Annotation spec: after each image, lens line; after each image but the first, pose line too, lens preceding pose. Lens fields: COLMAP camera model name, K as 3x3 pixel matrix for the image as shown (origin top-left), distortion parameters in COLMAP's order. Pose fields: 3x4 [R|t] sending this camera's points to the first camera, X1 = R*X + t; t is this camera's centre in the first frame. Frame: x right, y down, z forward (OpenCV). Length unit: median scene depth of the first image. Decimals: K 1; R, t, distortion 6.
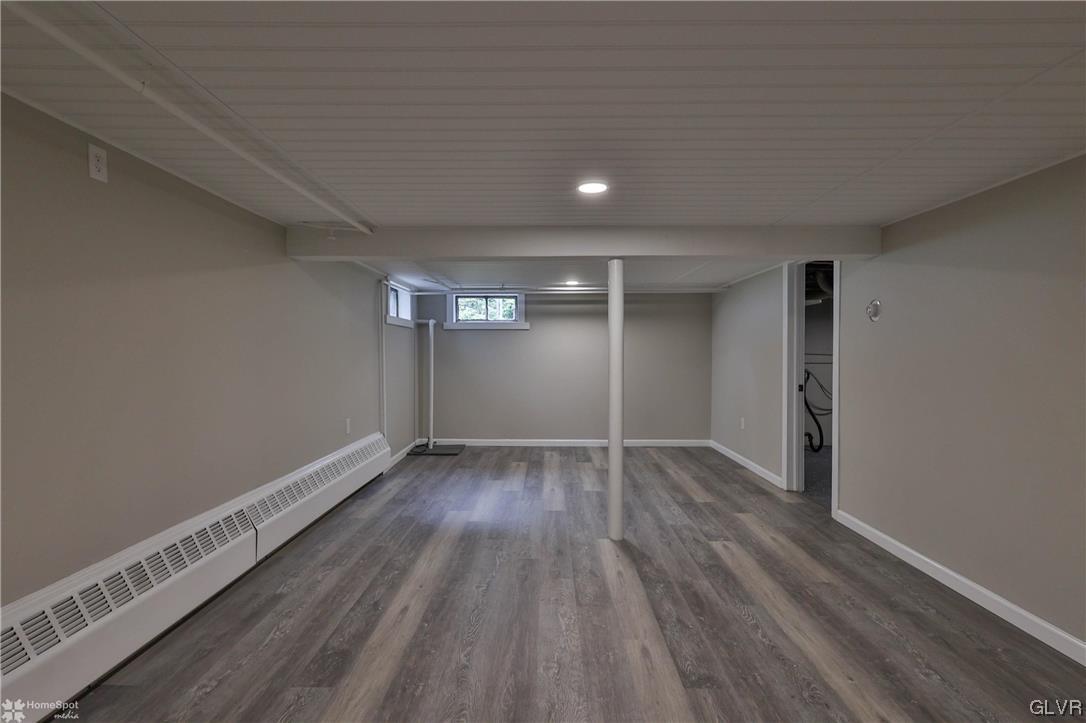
lens RADIAL K [[532.9, 0, 543.0], [0, 532.9, 361.5], [0, 0, 1]] dist [-0.000907, 0.000445]
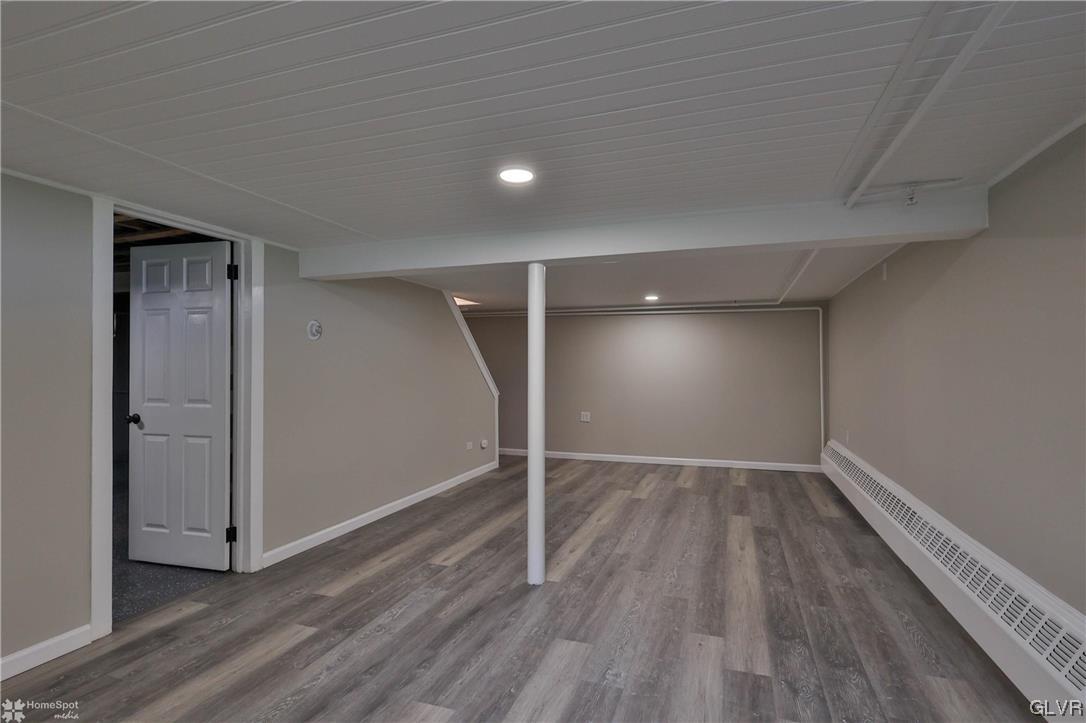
lens RADIAL K [[532.9, 0, 543.0], [0, 532.9, 361.5], [0, 0, 1]] dist [-0.000907, 0.000445]
pose [[-0.946371, 0.003738, 0.323061, -0.154957], [0.005895, 0.999966, 0.005697, -0.034198], [-0.323029, 0.007296, -0.946361, 1.798089]]
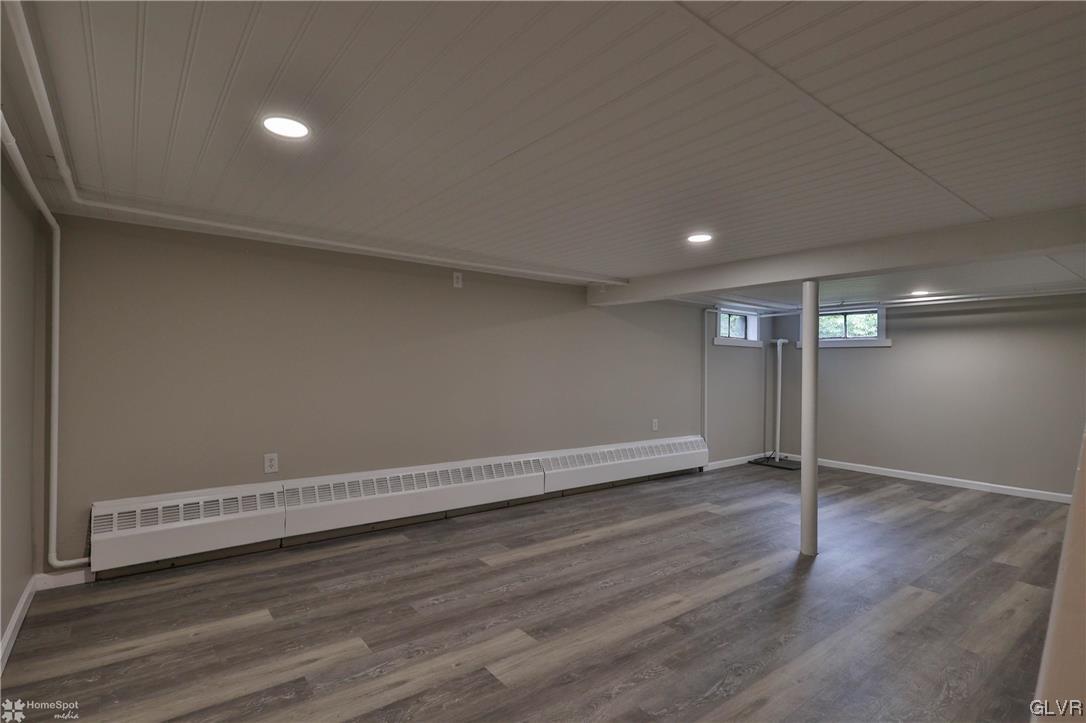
lens RADIAL K [[532.9, 0, 543.0], [0, 532.9, 361.5], [0, 0, 1]] dist [-0.000907, 0.000445]
pose [[0.618959, 0.001600, -0.785422, 0.613928], [-0.027905, 0.999411, -0.019956, -0.000694], [0.784927, 0.034269, 0.618639, -0.039652]]
